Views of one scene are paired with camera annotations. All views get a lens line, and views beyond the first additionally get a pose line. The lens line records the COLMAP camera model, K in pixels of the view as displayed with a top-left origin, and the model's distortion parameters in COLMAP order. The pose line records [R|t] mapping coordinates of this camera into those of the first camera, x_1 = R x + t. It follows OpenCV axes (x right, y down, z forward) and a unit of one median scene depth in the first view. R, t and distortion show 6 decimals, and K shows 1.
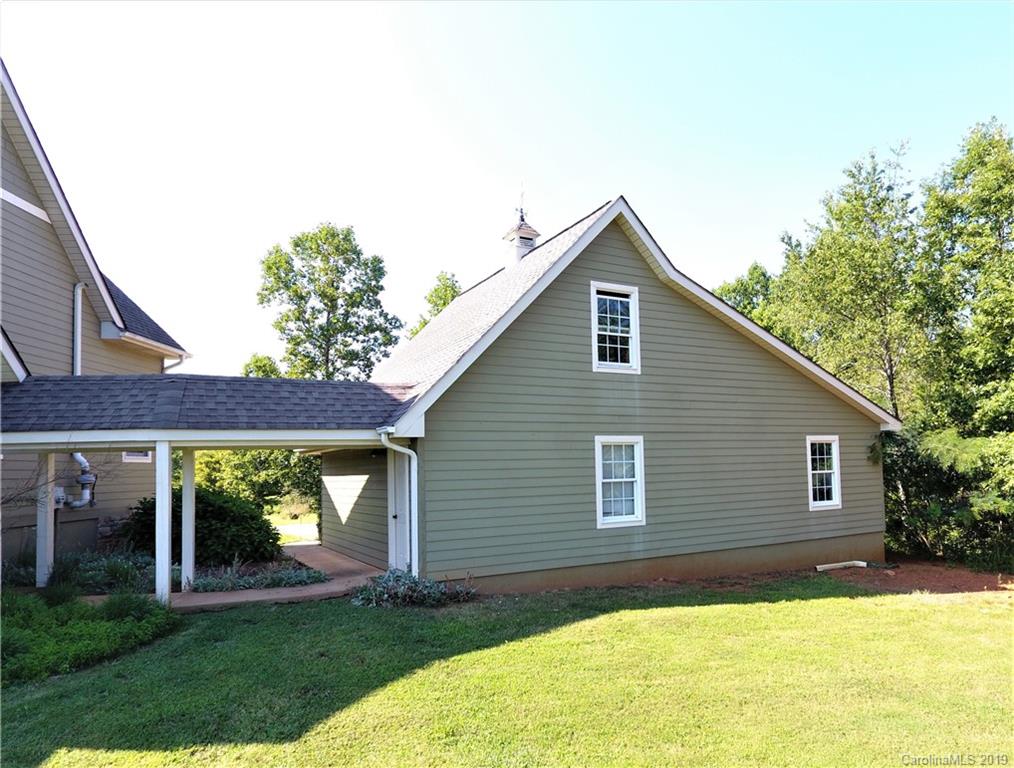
lens RADIAL K [[706.0, 0, 599.3], [0, 706.0, 428.3], [0, 0, 1]] dist [0.003376, -0.003488]
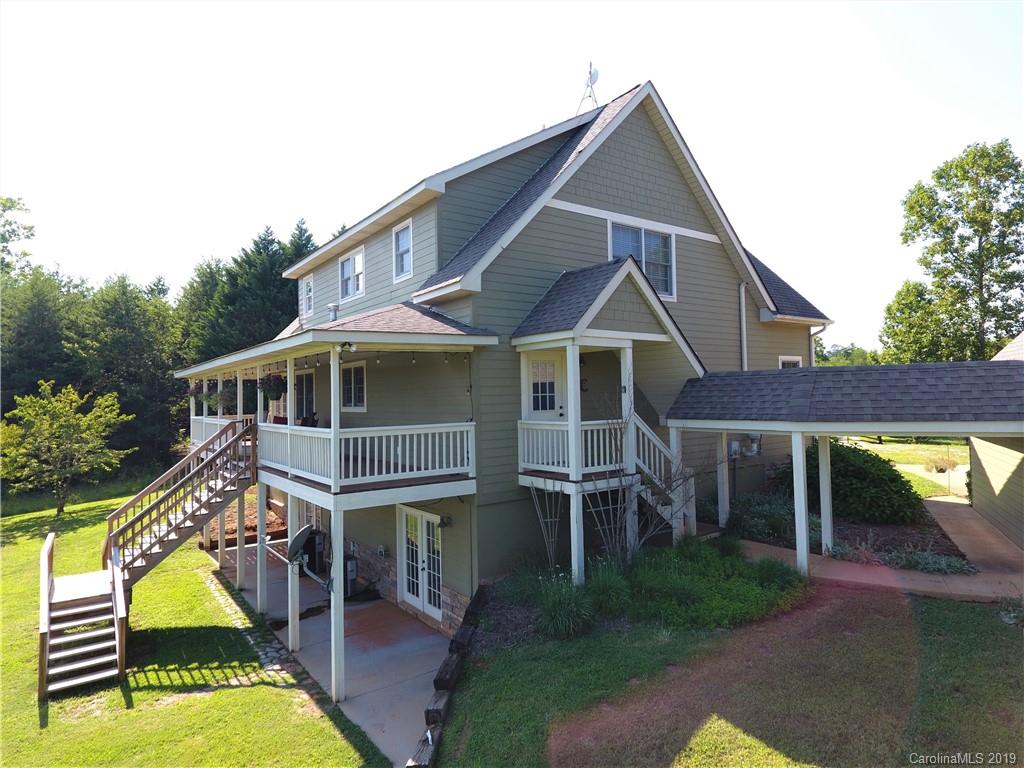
lens RADIAL K [[600.3, 0, 512.8], [0, 600.3, 369.4], [0, 0, 1]] dist [-0.003079, -0.001610]
pose [[0.503271, -0.016878, -0.863964, -0.000407], [0.054394, 0.998445, 0.012181, -0.082287], [0.862415, -0.053124, 0.503406, 0.073767]]
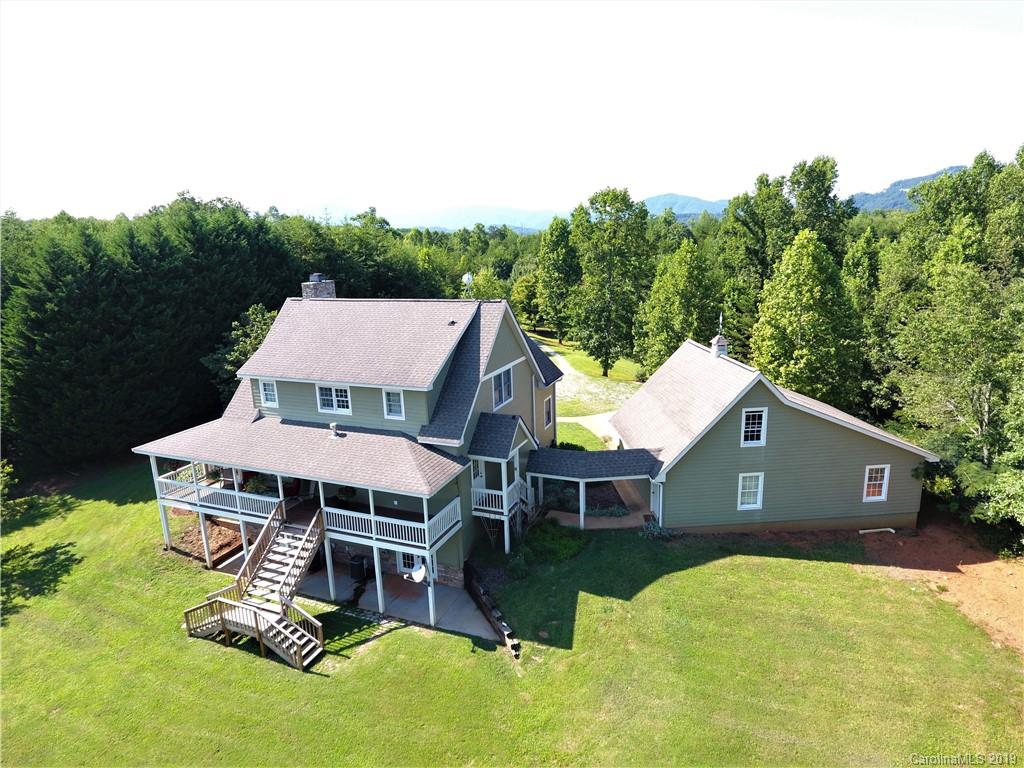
lens RADIAL K [[600.3, 0, 512.8], [0, 600.3, 369.4], [0, 0, 1]] dist [-0.003079, -0.001610]
pose [[0.879337, 0.101872, -0.465176, 0.202397], [0.035404, 0.960161, 0.277197, -0.813301], [0.474882, -0.260219, 0.840698, -0.842329]]
